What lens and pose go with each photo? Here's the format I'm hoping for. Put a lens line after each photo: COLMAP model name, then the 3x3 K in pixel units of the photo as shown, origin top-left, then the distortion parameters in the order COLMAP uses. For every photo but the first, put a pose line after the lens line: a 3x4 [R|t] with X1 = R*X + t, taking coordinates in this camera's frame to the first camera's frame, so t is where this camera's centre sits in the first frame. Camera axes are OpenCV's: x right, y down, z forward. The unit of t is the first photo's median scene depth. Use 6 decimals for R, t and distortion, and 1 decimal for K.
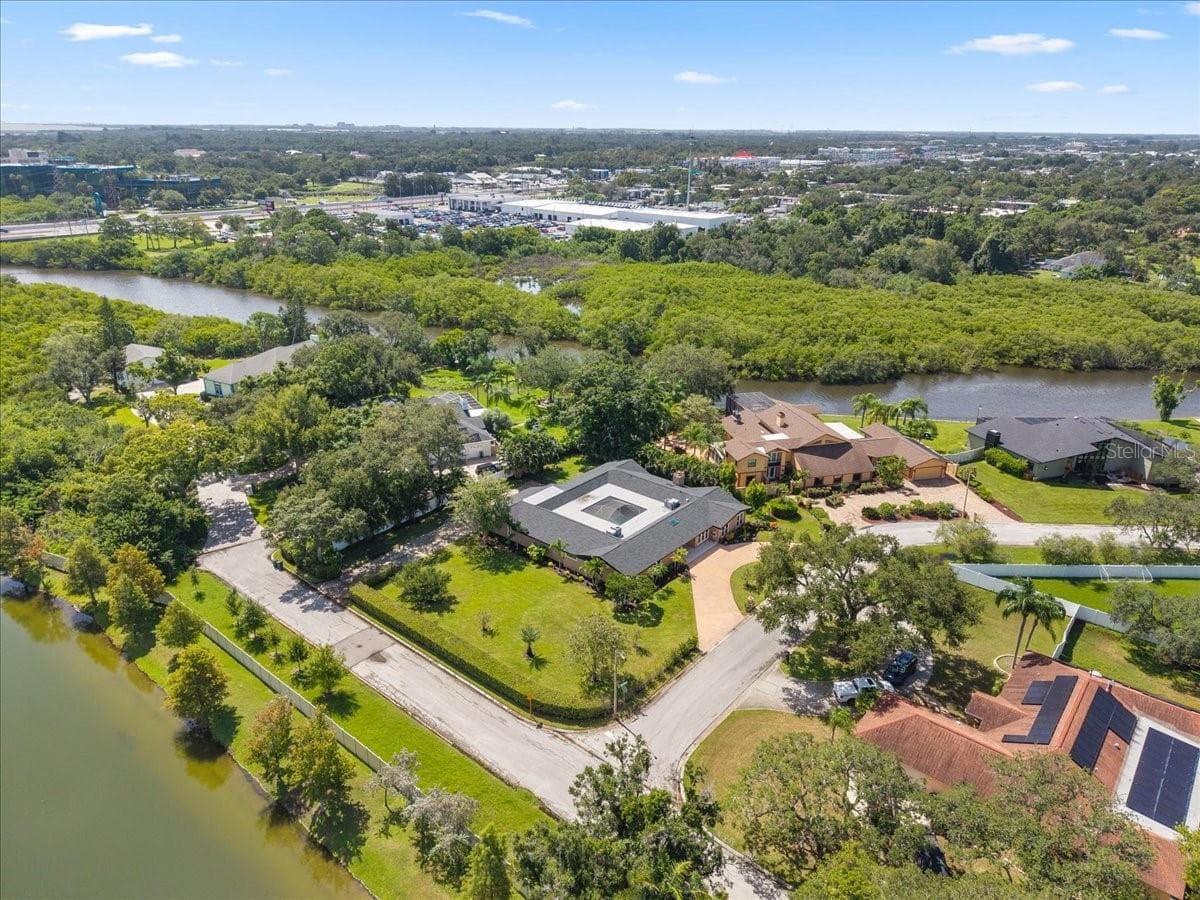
lens RADIAL K [[785.7, 0, 597.5], [0, 785.7, 475.7], [0, 0, 1]] dist [0.053654, -0.060350]
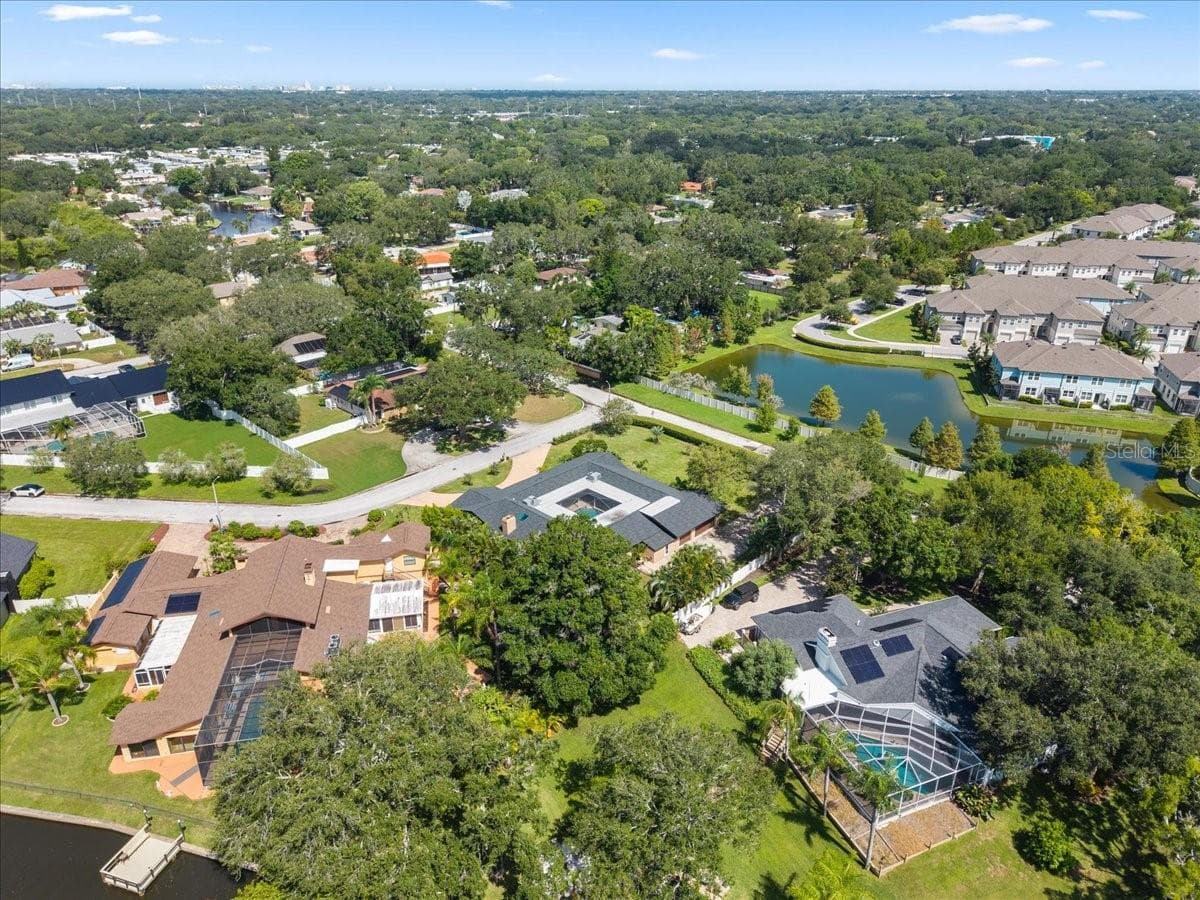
lens RADIAL K [[801.2, 0, 605.1], [0, 801.2, 449.5], [0, 0, 1]] dist [0.091178, -0.099570]
pose [[-0.997652, -0.040334, 0.055357, -0.052167], [0.014174, 0.669148, 0.742994, -0.741296], [-0.067010, 0.742034, -0.667005, 1.576172]]
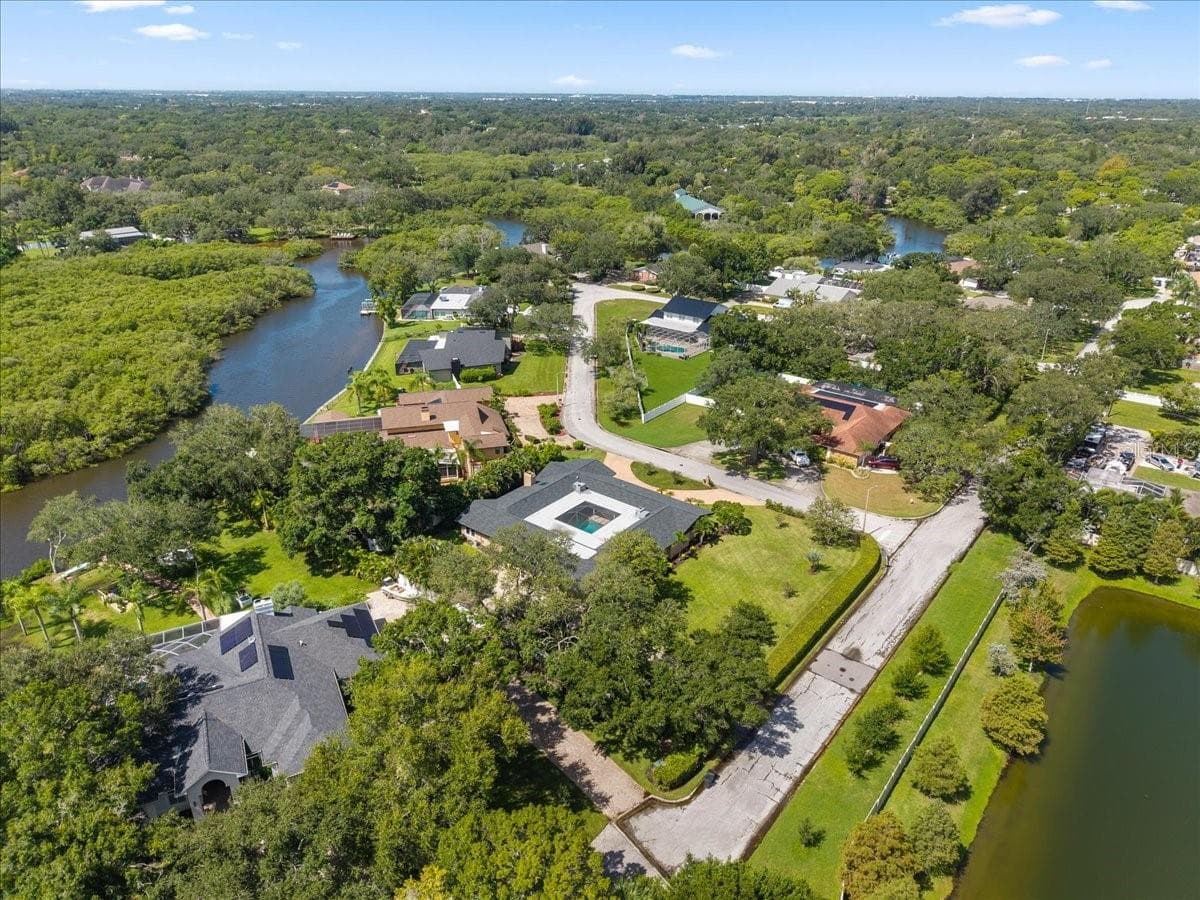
lens RADIAL K [[801.2, 0, 605.1], [0, 801.2, 449.5], [0, 0, 1]] dist [0.091178, -0.099570]
pose [[-0.037676, -0.415872, 0.908642, -0.831180], [0.394580, 0.829209, 0.395877, -0.402678], [-0.918089, 0.373447, 0.132853, 0.783986]]
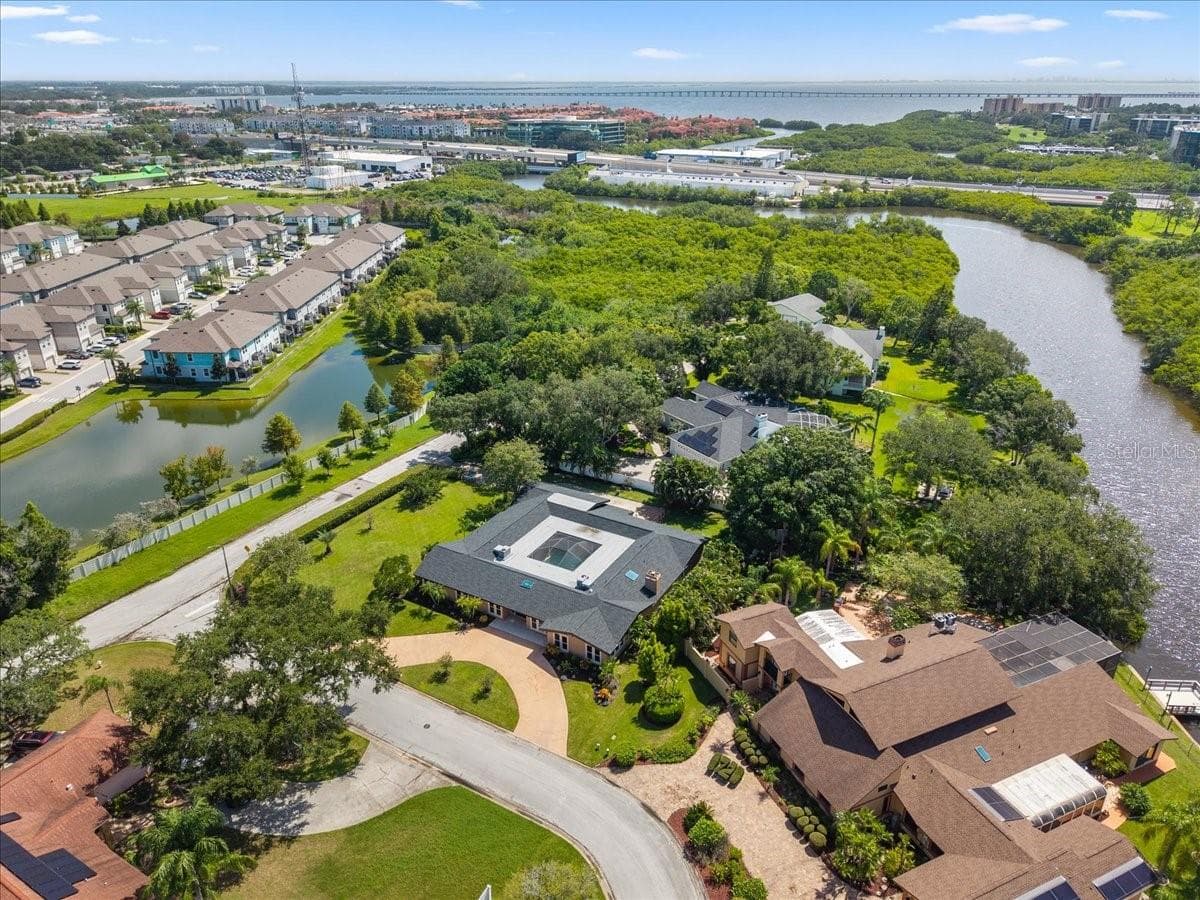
lens RADIAL K [[814.5, 0, 603.1], [0, 814.5, 452.7], [0, 0, 1]] dist [0.053749, -0.058160]
pose [[0.174293, 0.399815, -0.899872, 0.762194], [-0.397821, 0.864550, 0.307069, -0.328121], [0.900755, 0.304468, 0.309740, 0.700166]]
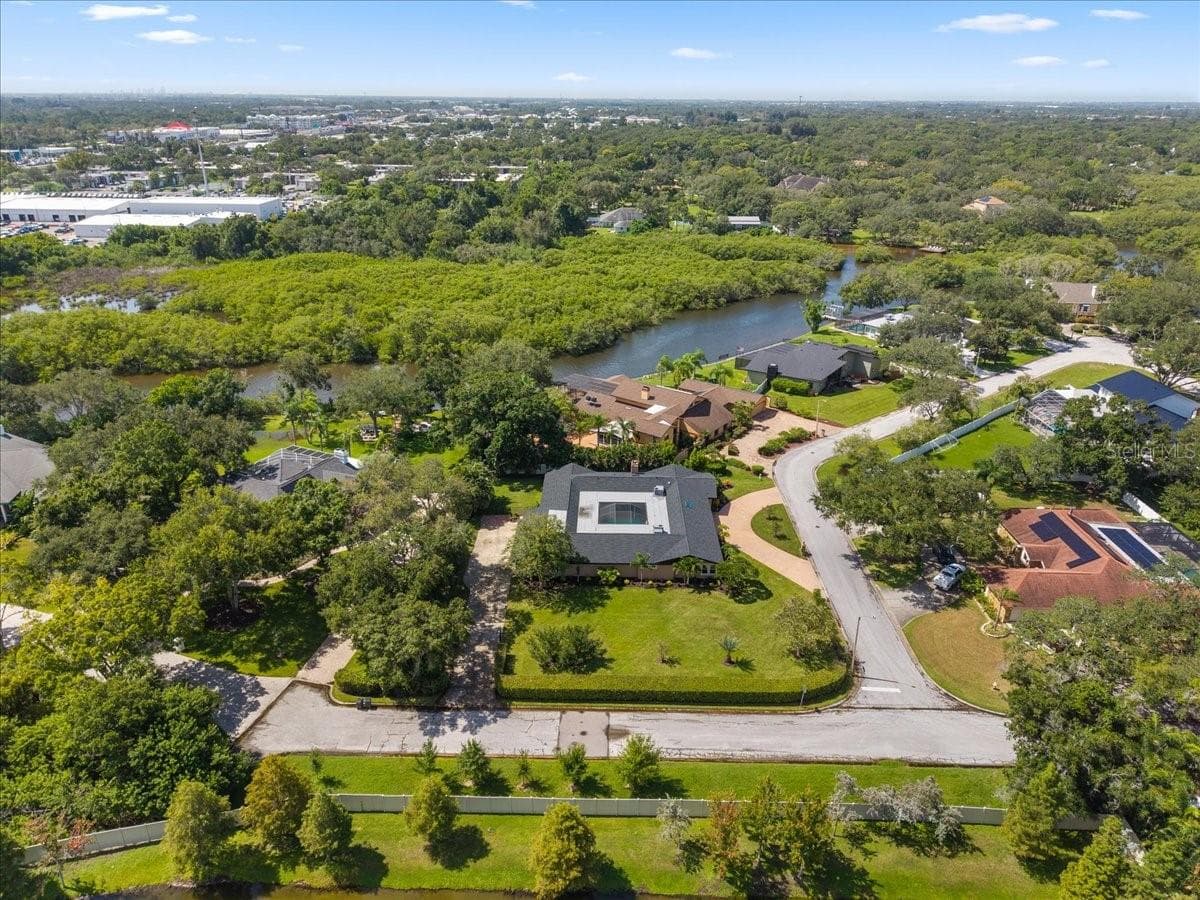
lens RADIAL K [[785.7, 0, 597.5], [0, 785.7, 475.7], [0, 0, 1]] dist [0.053654, -0.060350]
pose [[0.775563, -0.277657, 0.566929, -0.541420], [0.255899, 0.959260, 0.119732, -0.126380], [-0.577077, 0.052217, 0.815019, 0.187121]]
